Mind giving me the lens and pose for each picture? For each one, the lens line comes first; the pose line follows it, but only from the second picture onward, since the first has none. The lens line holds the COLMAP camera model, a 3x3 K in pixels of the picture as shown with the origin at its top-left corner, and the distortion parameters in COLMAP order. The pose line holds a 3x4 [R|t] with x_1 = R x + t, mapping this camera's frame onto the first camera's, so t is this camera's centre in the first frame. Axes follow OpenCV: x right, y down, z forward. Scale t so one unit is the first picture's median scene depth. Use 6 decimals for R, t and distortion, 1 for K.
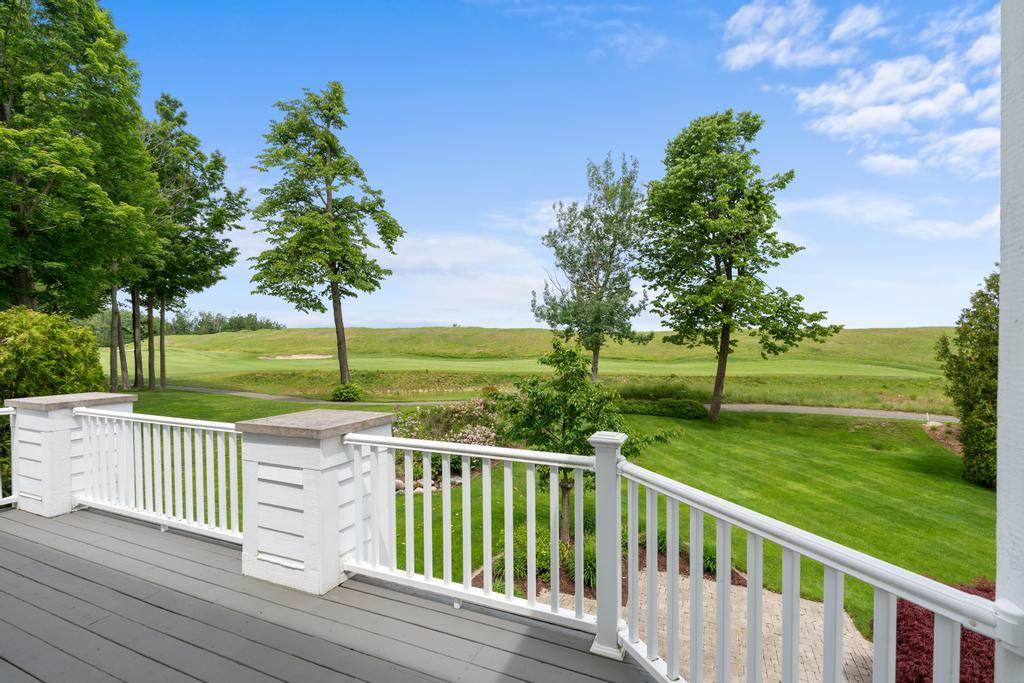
lens RADIAL K [[473.1, 0, 508.8], [0, 473.1, 354.4], [0, 0, 1]] dist [-0.003276, 0.000698]
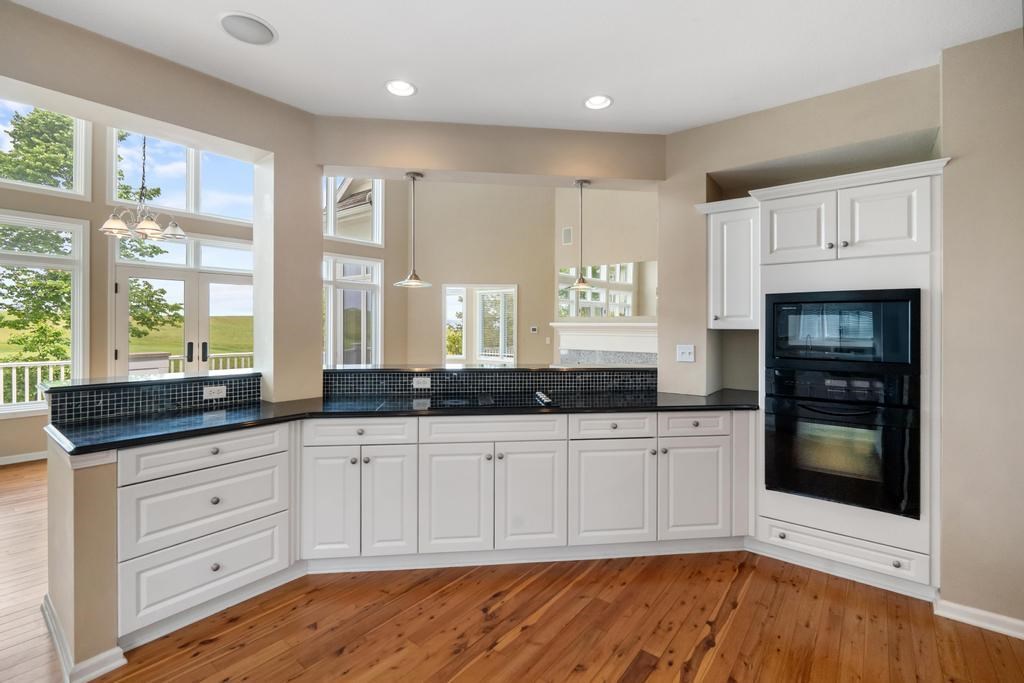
lens RADIAL K [[454.4, 0, 514.3], [0, 454.4, 323.9], [0, 0, 1]] dist [-0.003284, -0.000473]
pose [[0.272411, 0.012275, 0.962103, -0.234947], [0.023407, 0.999538, -0.019380, 0.007935], [-0.961896, 0.027799, 0.271998, -0.171606]]
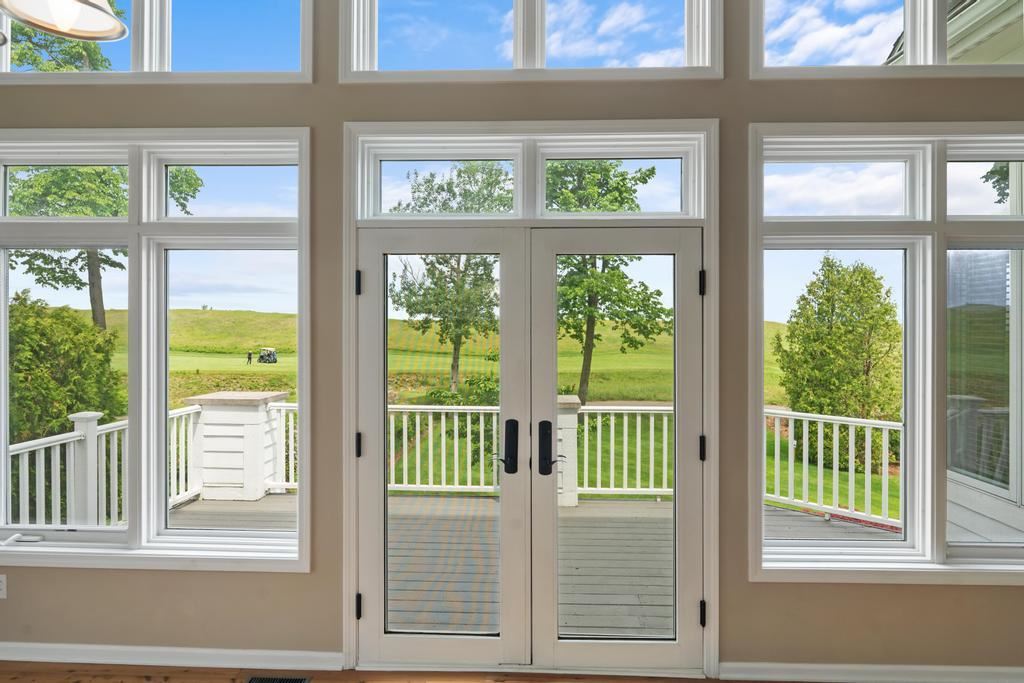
lens RADIAL K [[606.5, 0, 512.8], [0, 606.5, 333.2], [0, 0, 1]] dist [-0.003458, 0.000017]
pose [[0.931956, 0.008480, 0.362472, -0.124711], [0.000259, 0.999711, -0.024056, -0.002263], [-0.362571, 0.022513, 0.931684, -0.078273]]
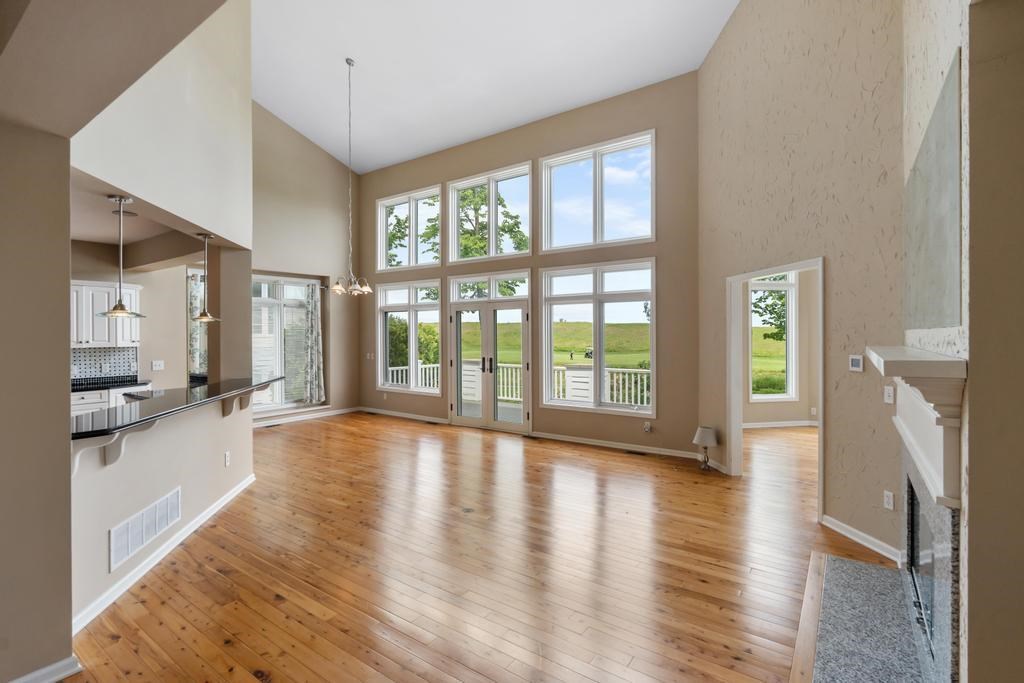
lens RADIAL K [[476.4, 0, 511.2], [0, 476.4, 336.8], [0, 0, 1]] dist [-0.007894, 0.000338]
pose [[0.977346, 0.006139, -0.211559, -0.022645], [-0.011379, 0.999658, -0.023557, 0.003615], [0.211342, 0.025430, 0.977081, -0.239118]]
